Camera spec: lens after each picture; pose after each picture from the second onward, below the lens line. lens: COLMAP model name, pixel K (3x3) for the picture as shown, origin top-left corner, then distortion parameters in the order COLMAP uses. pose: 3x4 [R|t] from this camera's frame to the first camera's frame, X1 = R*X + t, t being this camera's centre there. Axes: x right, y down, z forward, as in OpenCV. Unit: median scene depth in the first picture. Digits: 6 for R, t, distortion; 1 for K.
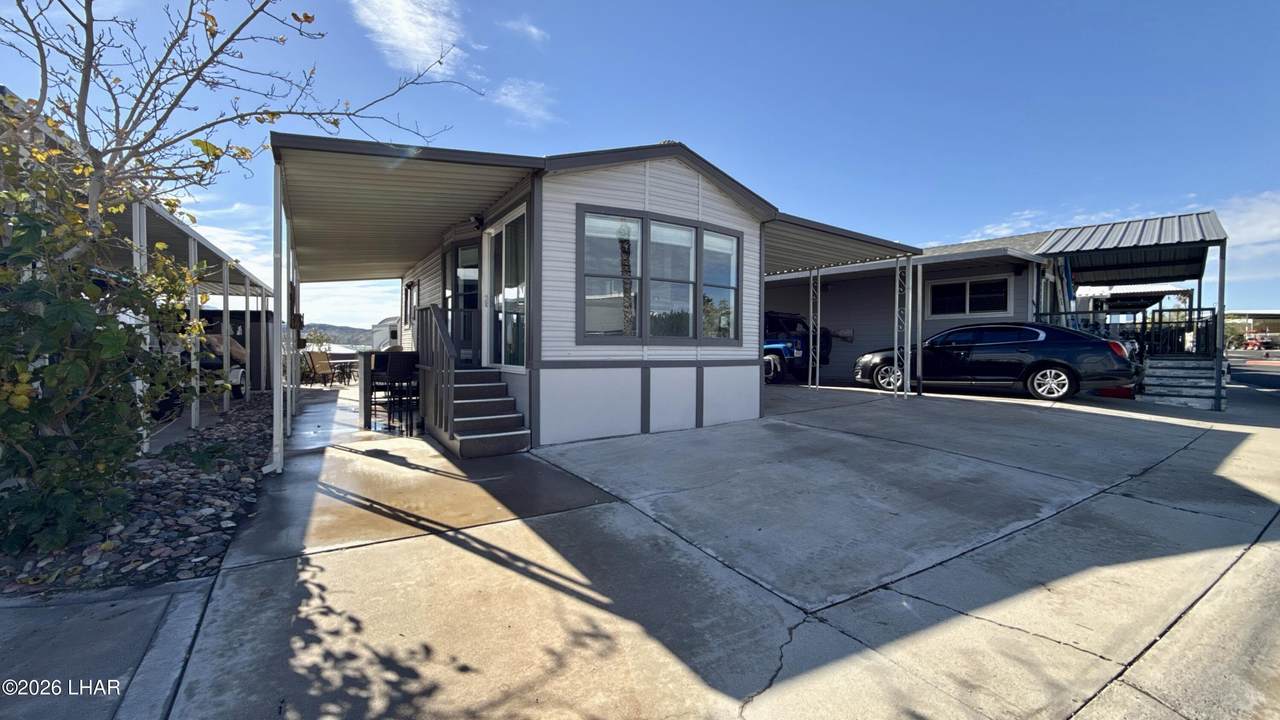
lens RADIAL K [[511.6, 0, 641.2], [0, 511.6, 362.5], [0, 0, 1]] dist [-0.000050, 0.000208]
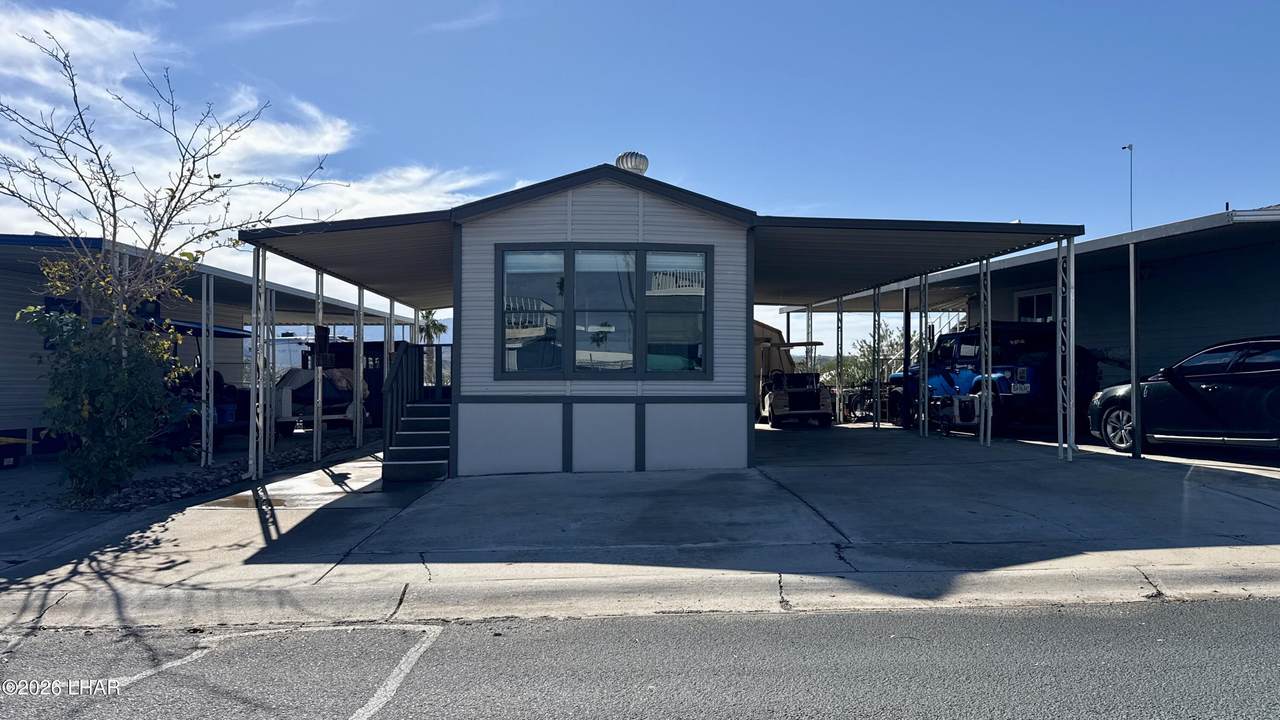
lens RADIAL K [[905.4, 0, 662.4], [0, 905.4, 362.8], [0, 0, 1]] dist [0.056210, -0.003157]
pose [[0.866072, -0.012314, -0.499768, 1.005636], [-0.009001, 0.999150, -0.040217, 0.000777], [0.499838, 0.039329, 0.865225, -0.381852]]
